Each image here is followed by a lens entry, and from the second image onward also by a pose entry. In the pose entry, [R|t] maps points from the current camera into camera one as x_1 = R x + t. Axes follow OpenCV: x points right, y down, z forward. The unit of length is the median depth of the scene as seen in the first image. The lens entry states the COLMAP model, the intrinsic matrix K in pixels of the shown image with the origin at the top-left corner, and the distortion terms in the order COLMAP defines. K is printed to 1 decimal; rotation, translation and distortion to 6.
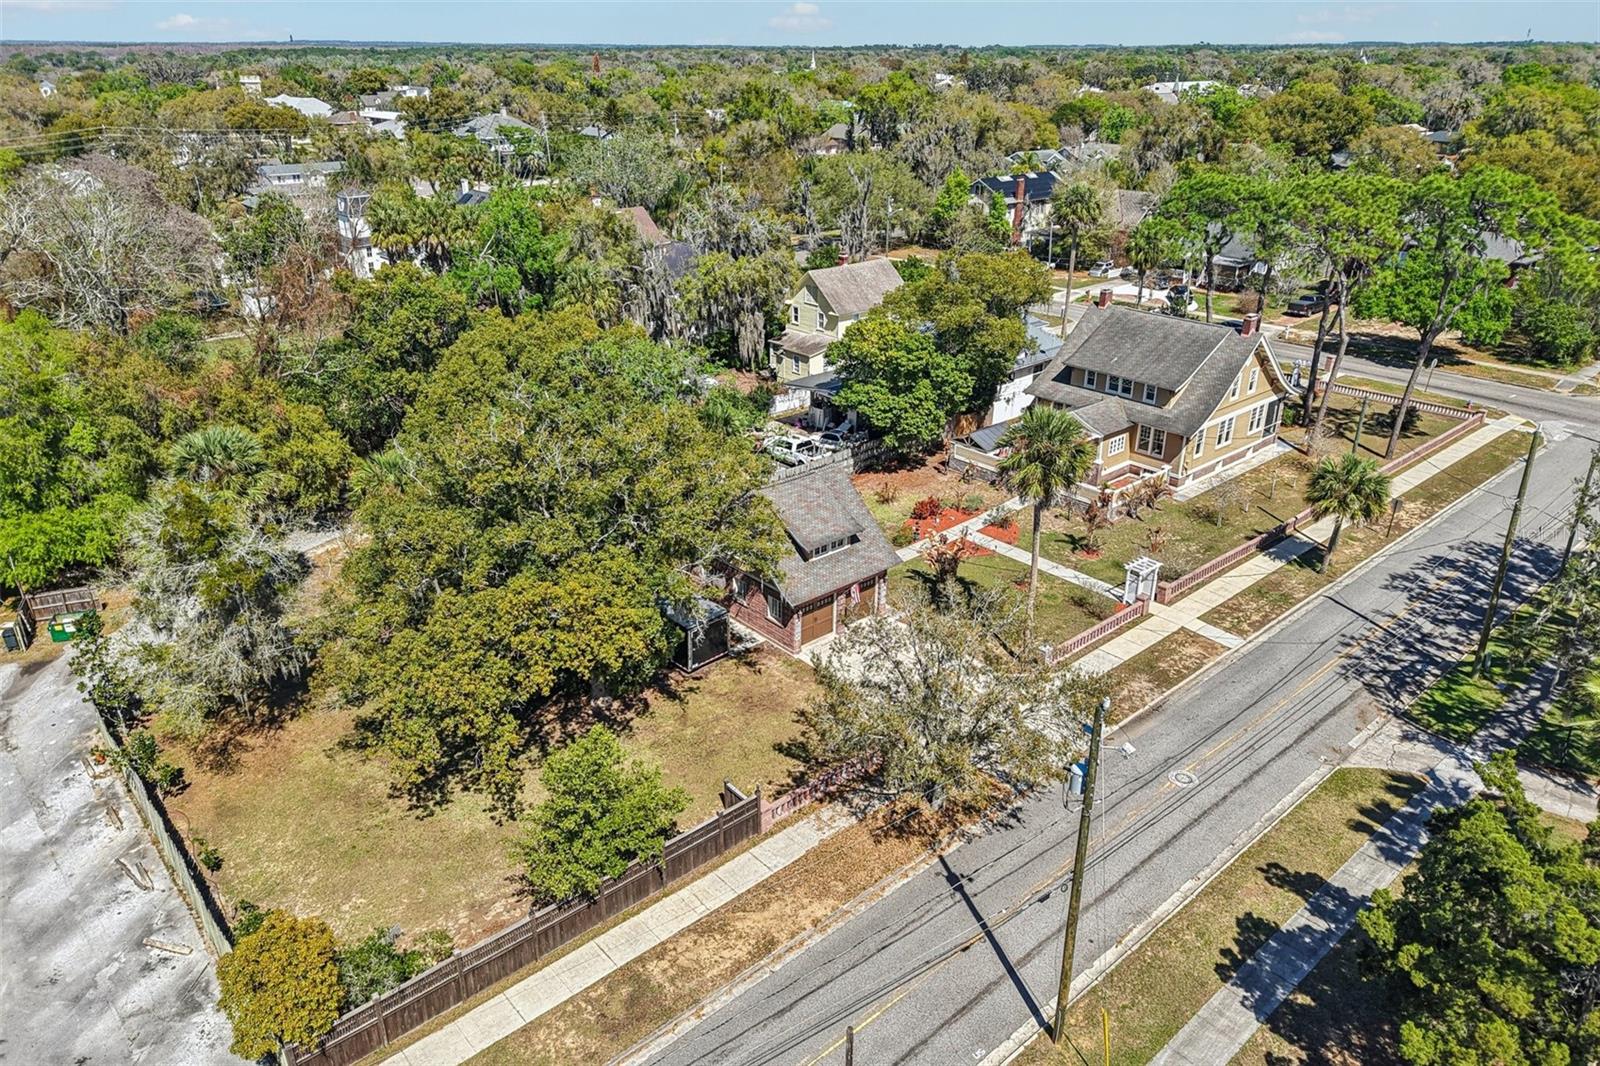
lens RADIAL K [[1109.4, 0, 802.2], [0, 1109.4, 491.2], [0, 0, 1]] dist [0.009051, -0.000233]
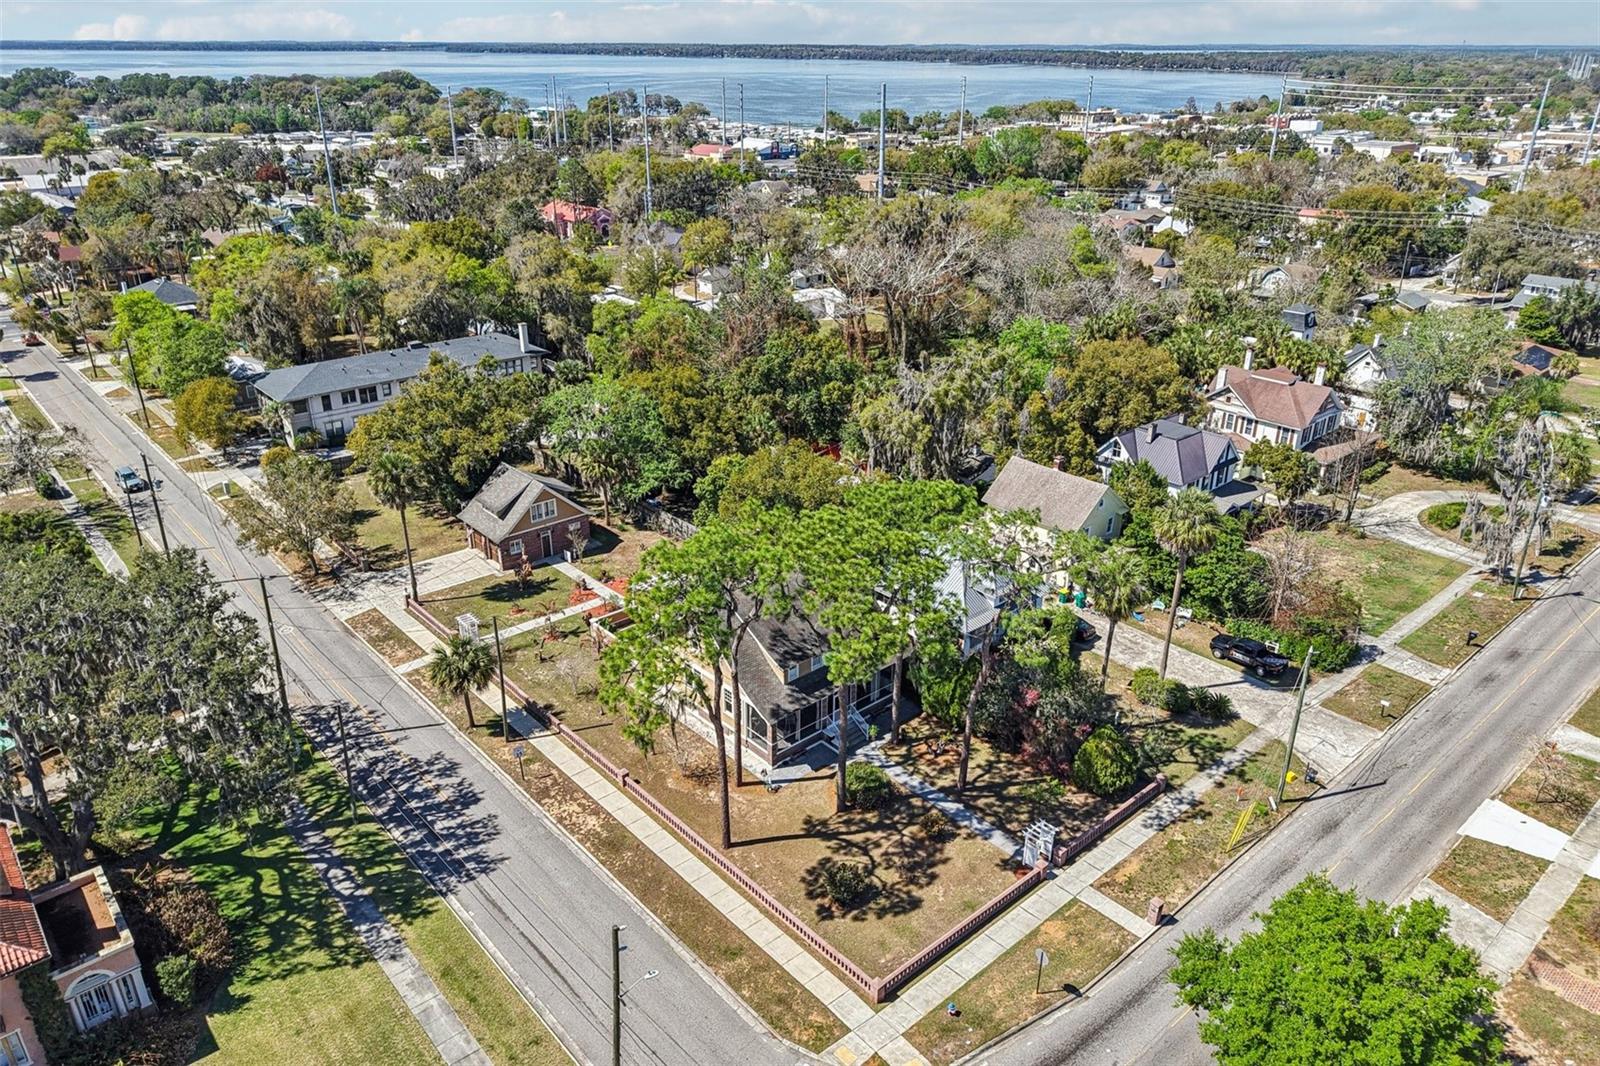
lens RADIAL K [[1109.4, 0, 802.2], [0, 1109.4, 491.2], [0, 0, 1]] dist [0.009051, -0.000233]
pose [[-0.002318, 0.361940, -0.932198, 1.607115], [-0.376921, 0.863130, 0.336061, -0.736160], [0.926242, 0.352144, 0.134422, 1.158301]]
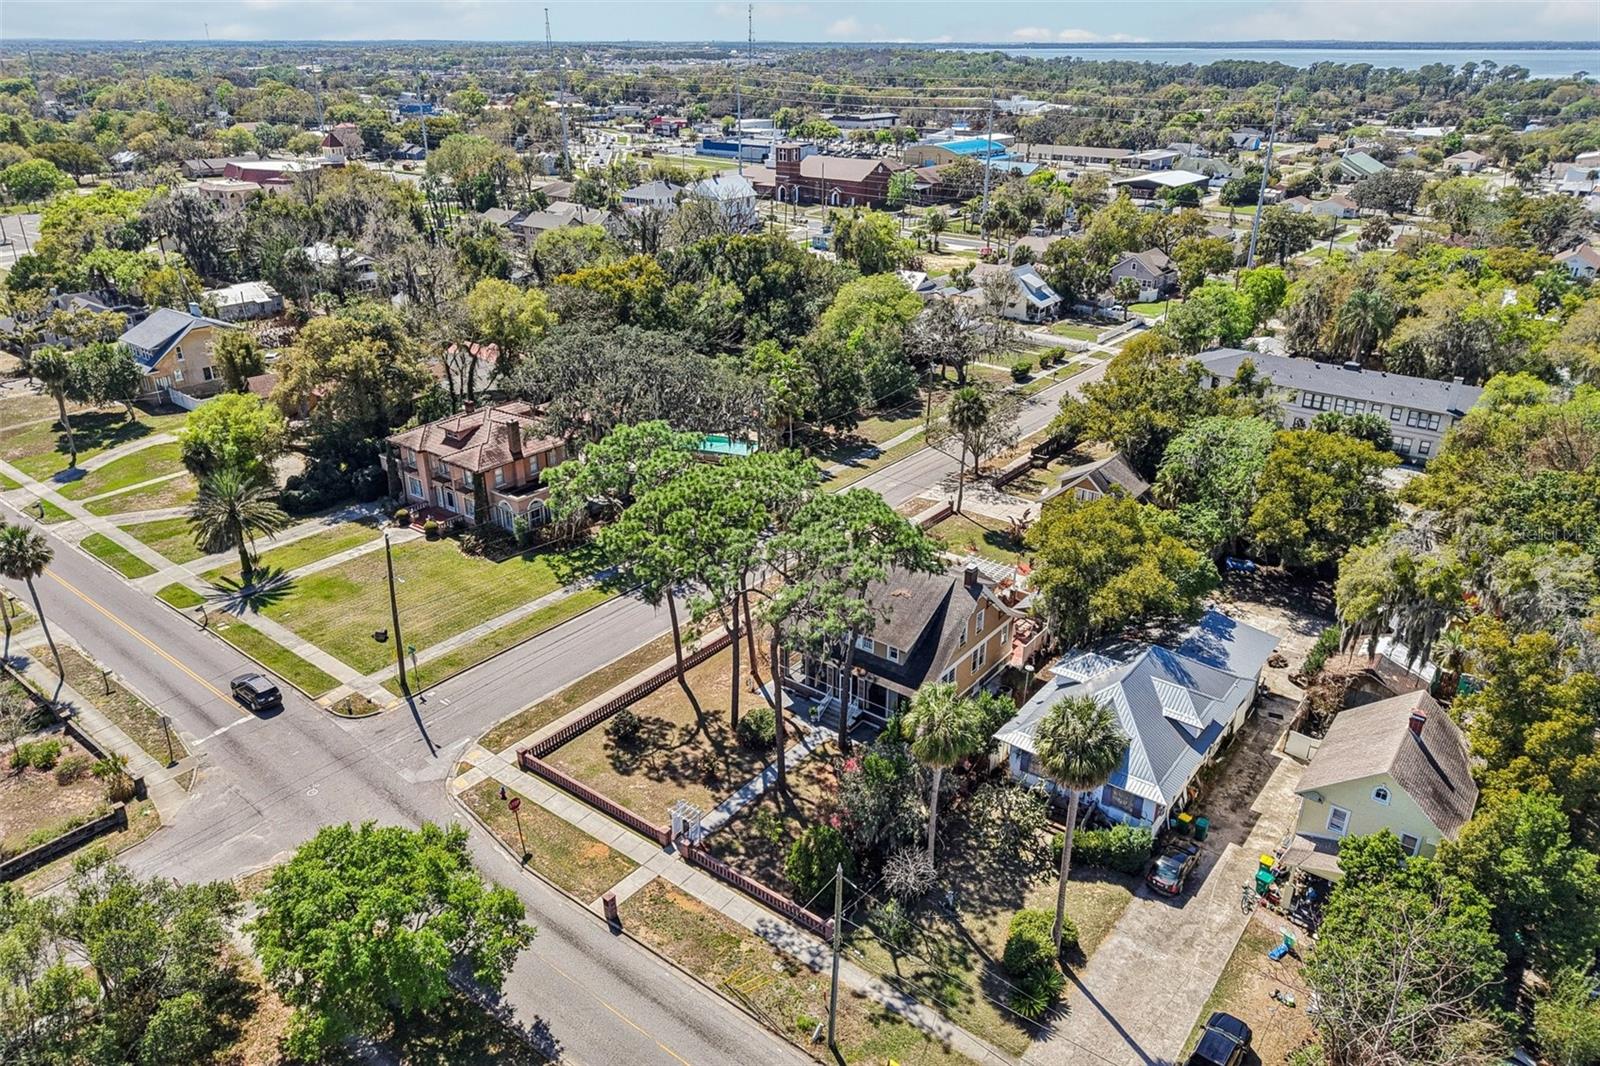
lens RADIAL K [[1072.1, 0, 811.2], [0, 1072.1, 535.9], [0, 0, 1]] dist [0.067737, -0.064808]
pose [[-0.980277, 0.065982, -0.186288, 0.795519], [-0.089807, 0.690943, 0.717309, -1.162693], [0.176044, 0.719892, -0.671390, 2.174302]]
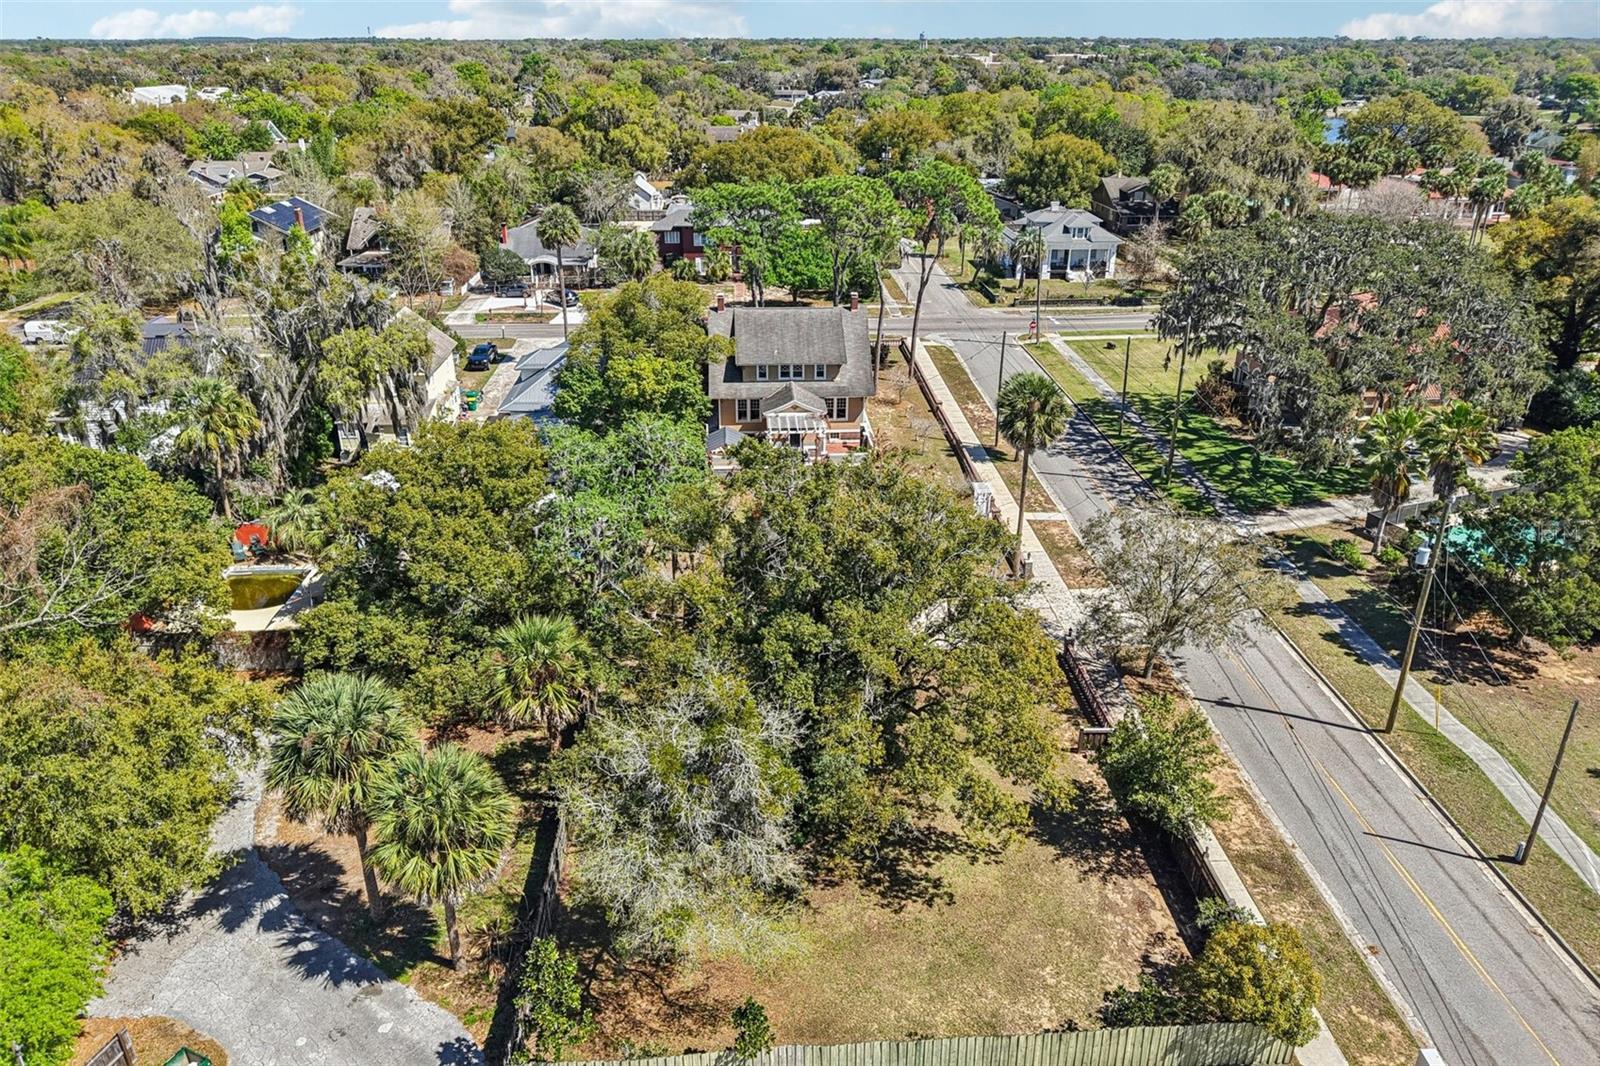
lens RADIAL K [[1109.4, 0, 802.2], [0, 1109.4, 491.2], [0, 0, 1]] dist [0.009051, -0.000233]
pose [[0.622428, -0.298996, 0.723316, -0.765298], [0.299681, 0.944771, 0.132657, -0.165716], [-0.723032, 0.134195, 0.677655, 0.279680]]
